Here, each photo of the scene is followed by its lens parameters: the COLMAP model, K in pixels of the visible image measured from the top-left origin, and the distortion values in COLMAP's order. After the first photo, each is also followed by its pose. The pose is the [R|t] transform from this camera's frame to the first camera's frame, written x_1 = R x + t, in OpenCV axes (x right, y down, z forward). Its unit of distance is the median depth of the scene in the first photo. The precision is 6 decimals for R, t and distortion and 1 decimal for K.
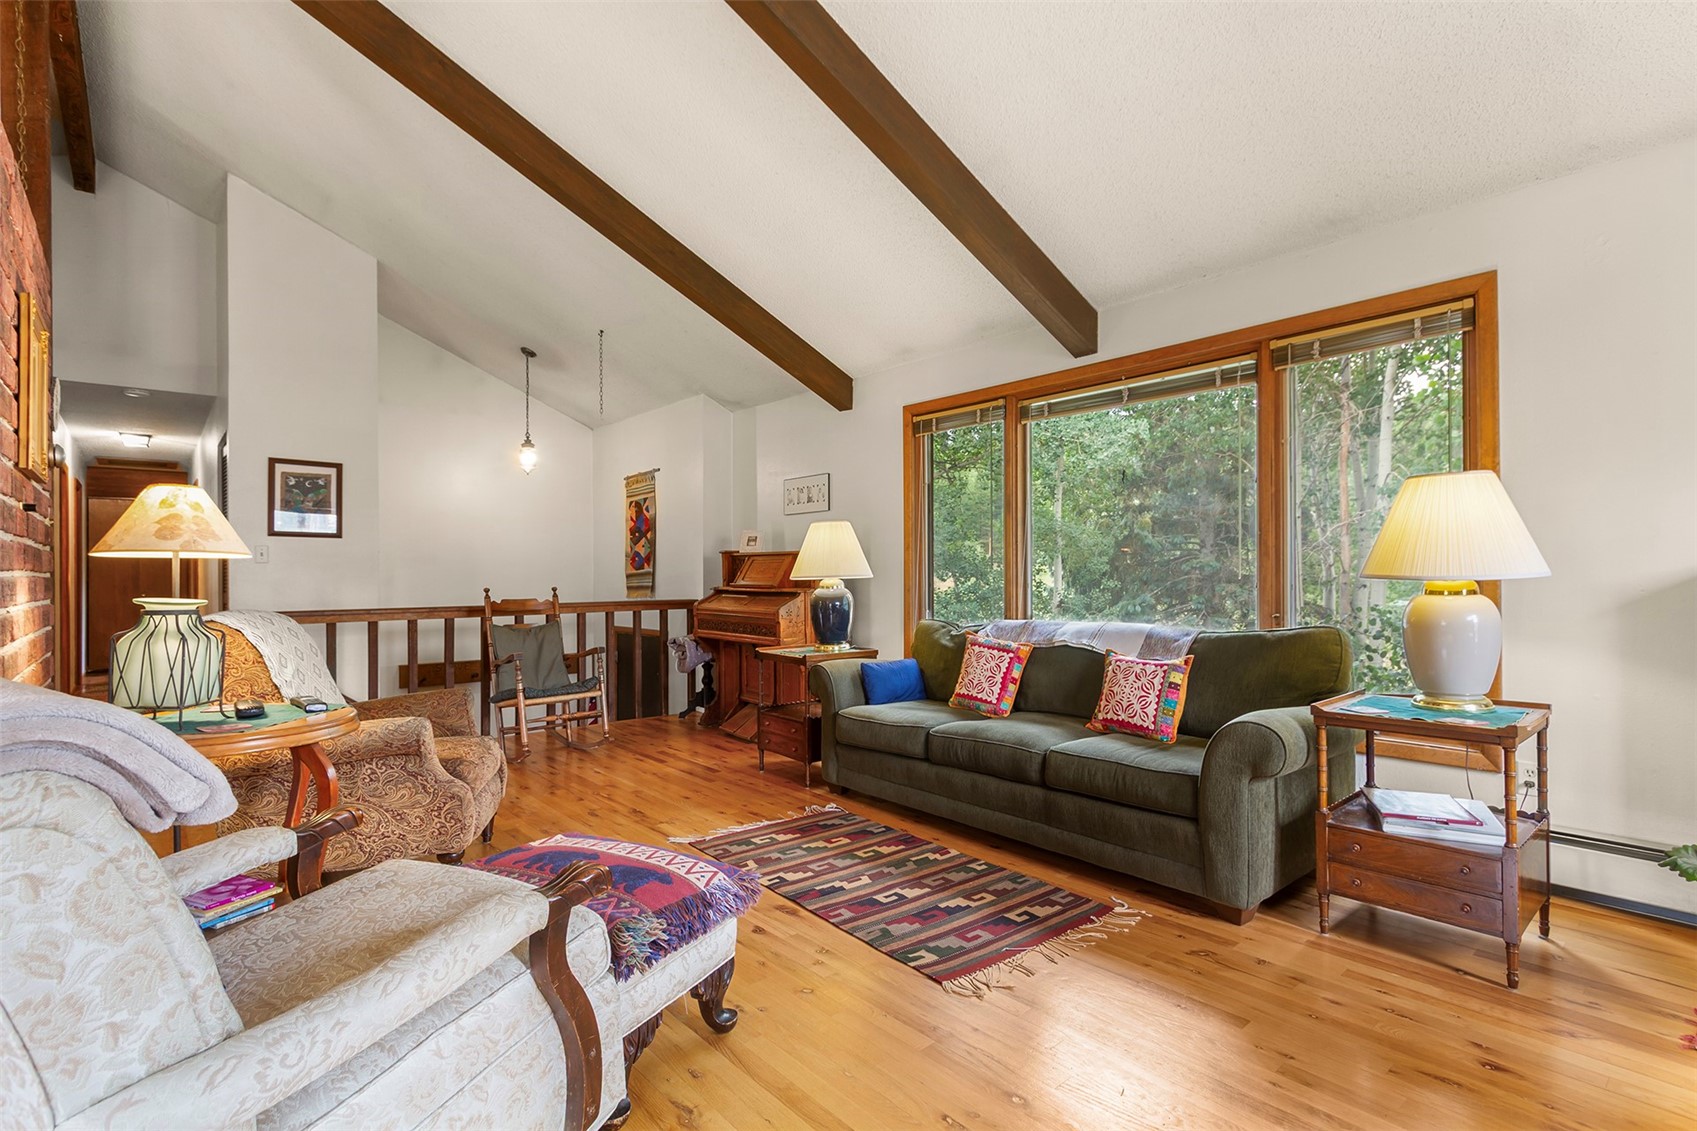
lens RADIAL K [[809.7, 0, 846.0], [0, 809.7, 573.9], [0, 0, 1]] dist [0.002167, 0.000122]
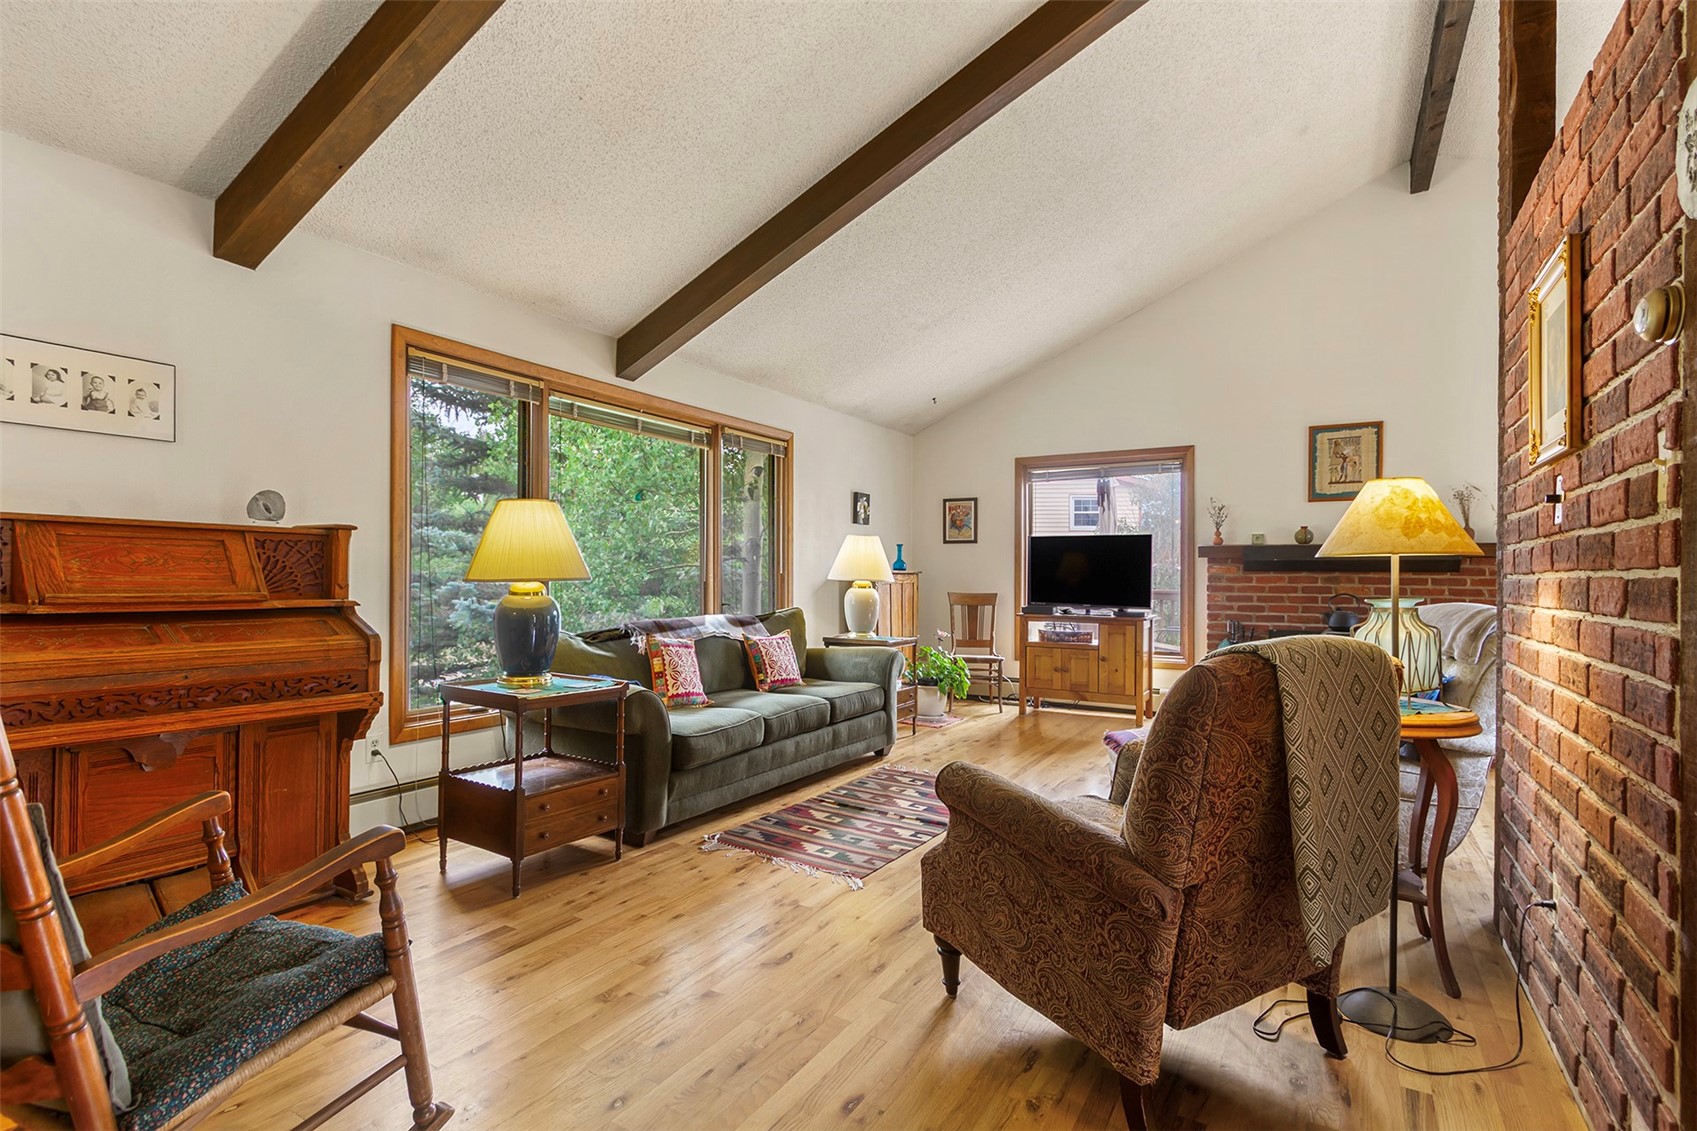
lens RADIAL K [[809.7, 0, 846.0], [0, 809.7, 573.9], [0, 0, 1]] dist [0.002167, 0.000122]
pose [[-0.311803, 0.009118, 0.950103, -1.103127], [-0.004535, 0.999928, -0.011085, 0.008983], [-0.950136, -0.007765, -0.311740, 1.376804]]
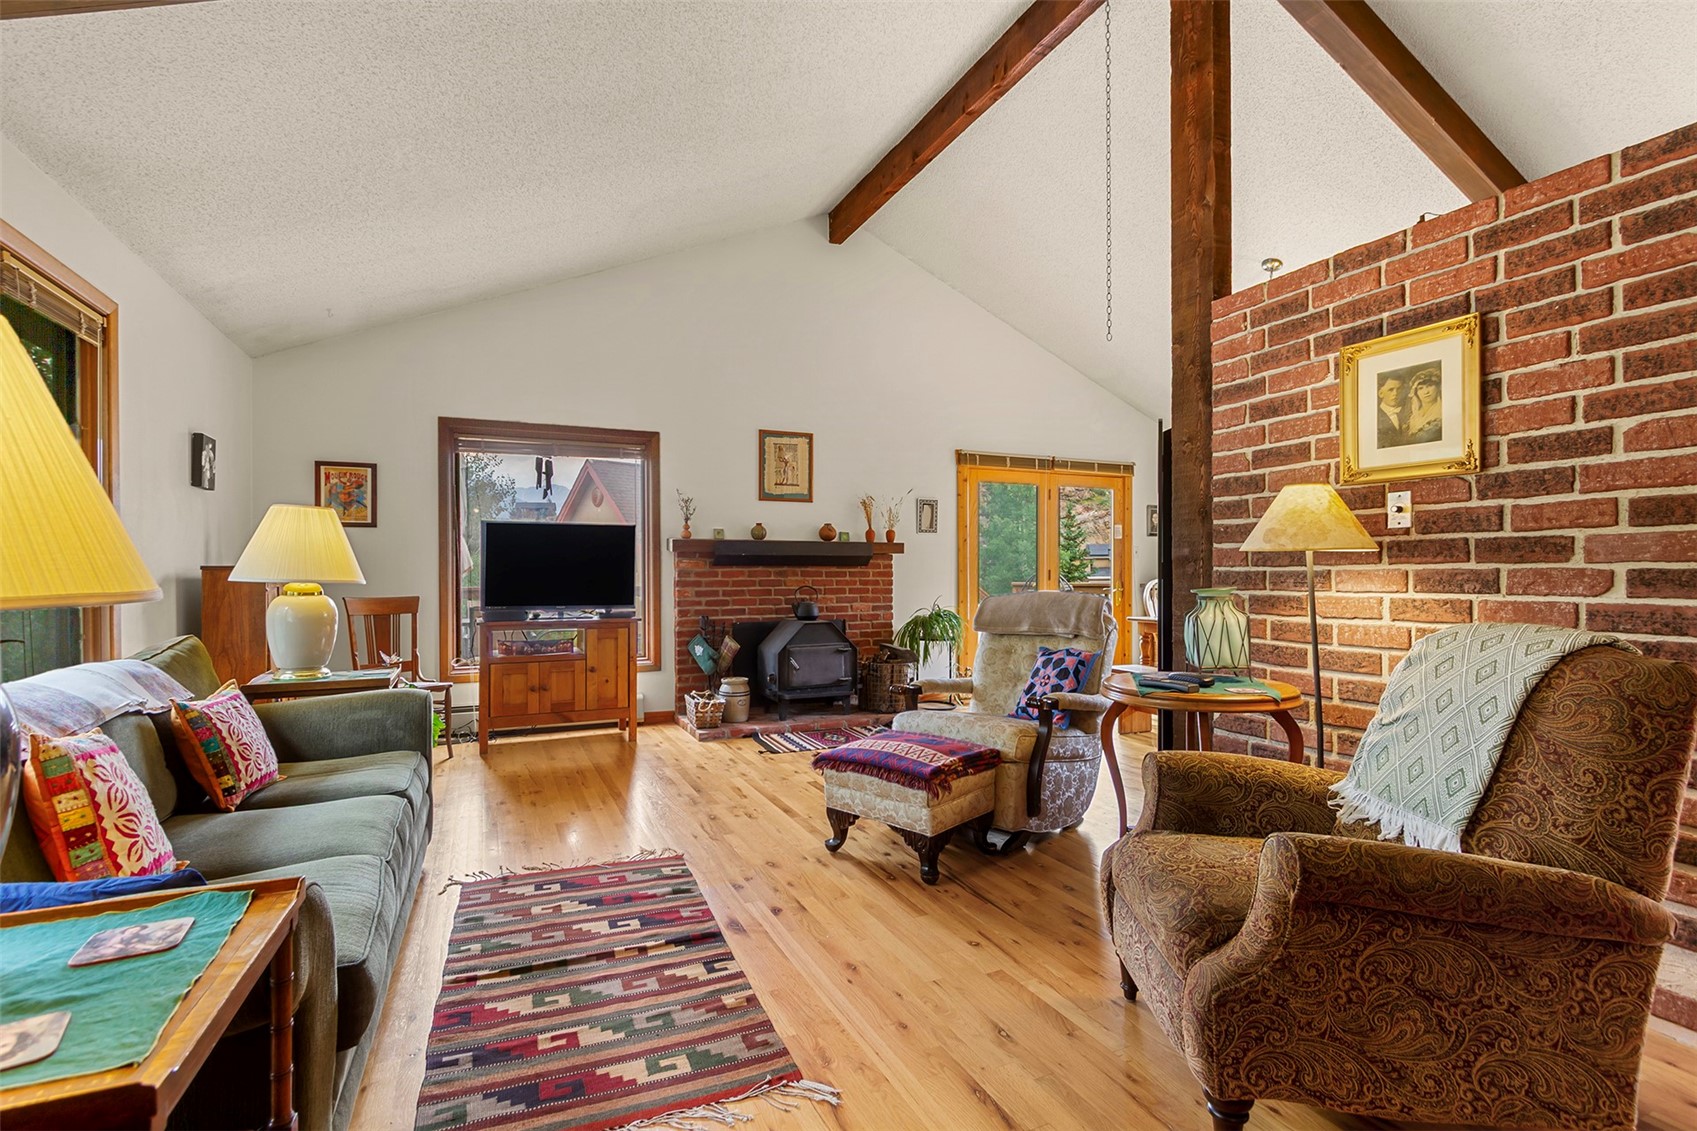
lens RADIAL K [[791.9, 0, 844.0], [0, 791.9, 569.9], [0, 0, 1]] dist [0.001474, 0.000105]
pose [[-0.960028, 0.013436, 0.279582, -0.393857], [0.012337, 0.999908, -0.005691, 0.001523], [-0.279633, -0.002014, -0.960105, 1.588823]]
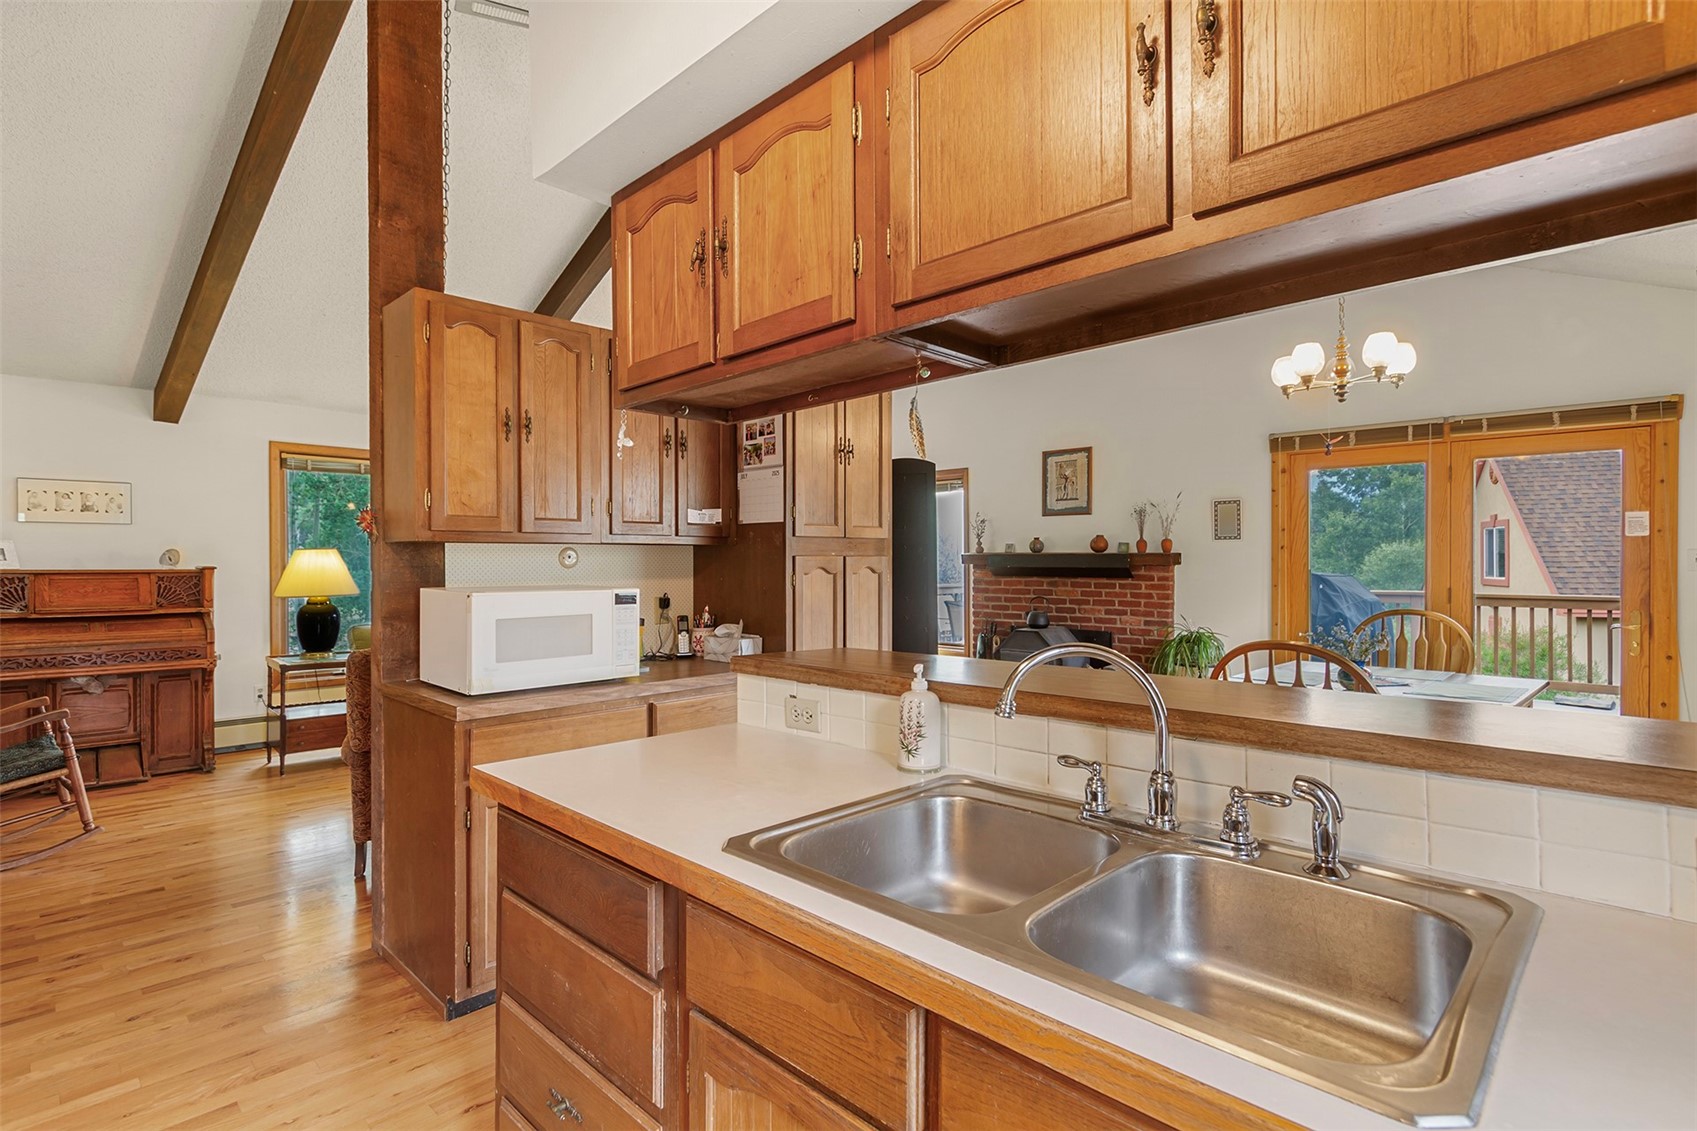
lens RADIAL K [[832.2, 0, 848.5], [0, 832.2, 565.5], [0, 0, 1]] dist [-0.000661, -0.000065]
pose [[-0.082545, 0.000437, 0.996587, -1.852603], [0.002603, 0.999997, -0.000223, -0.051830], [-0.996584, 0.002576, -0.082545, 0.477855]]
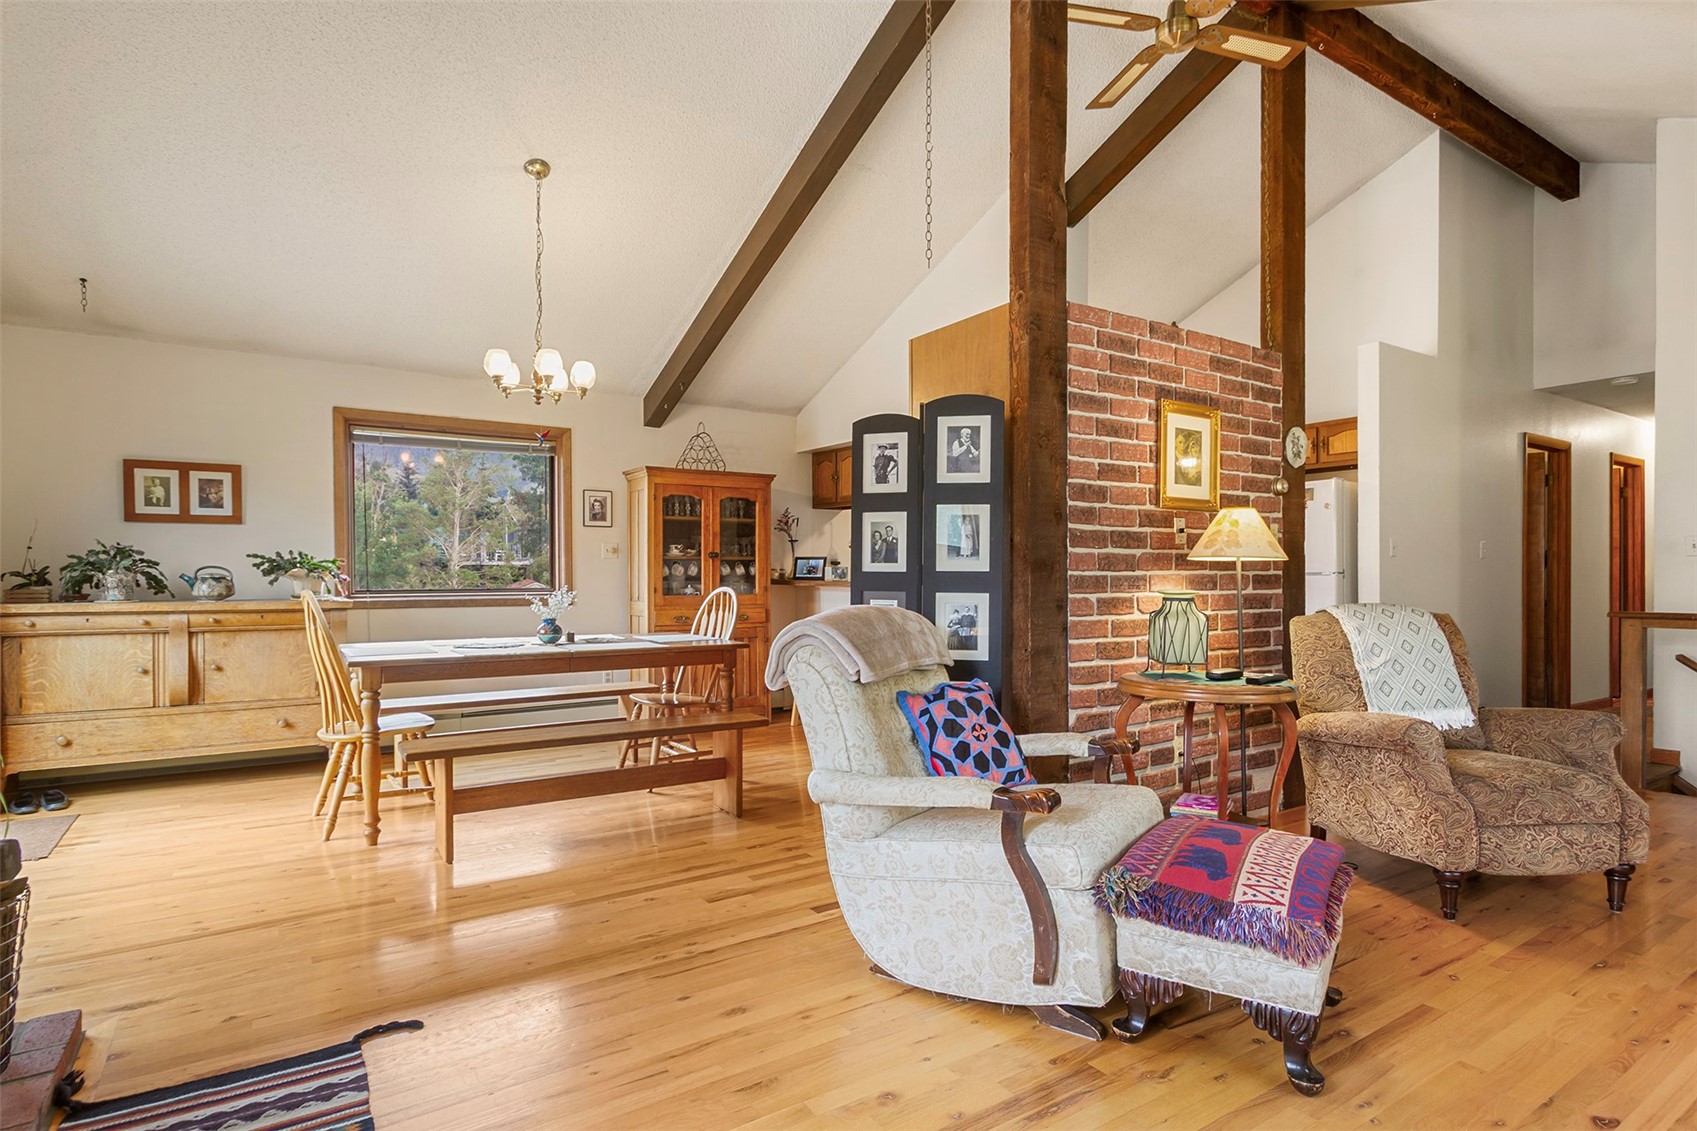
lens RADIAL K [[893.4, 0, 854.6], [0, 893.4, 574.2], [0, 0, 1]] dist [0.007813, -0.000150]
pose [[-0.114986, 0.005683, -0.993351, 0.546251], [0.004250, 0.999977, 0.005229, -0.004939], [0.993358, -0.003620, -0.115007, 0.393354]]
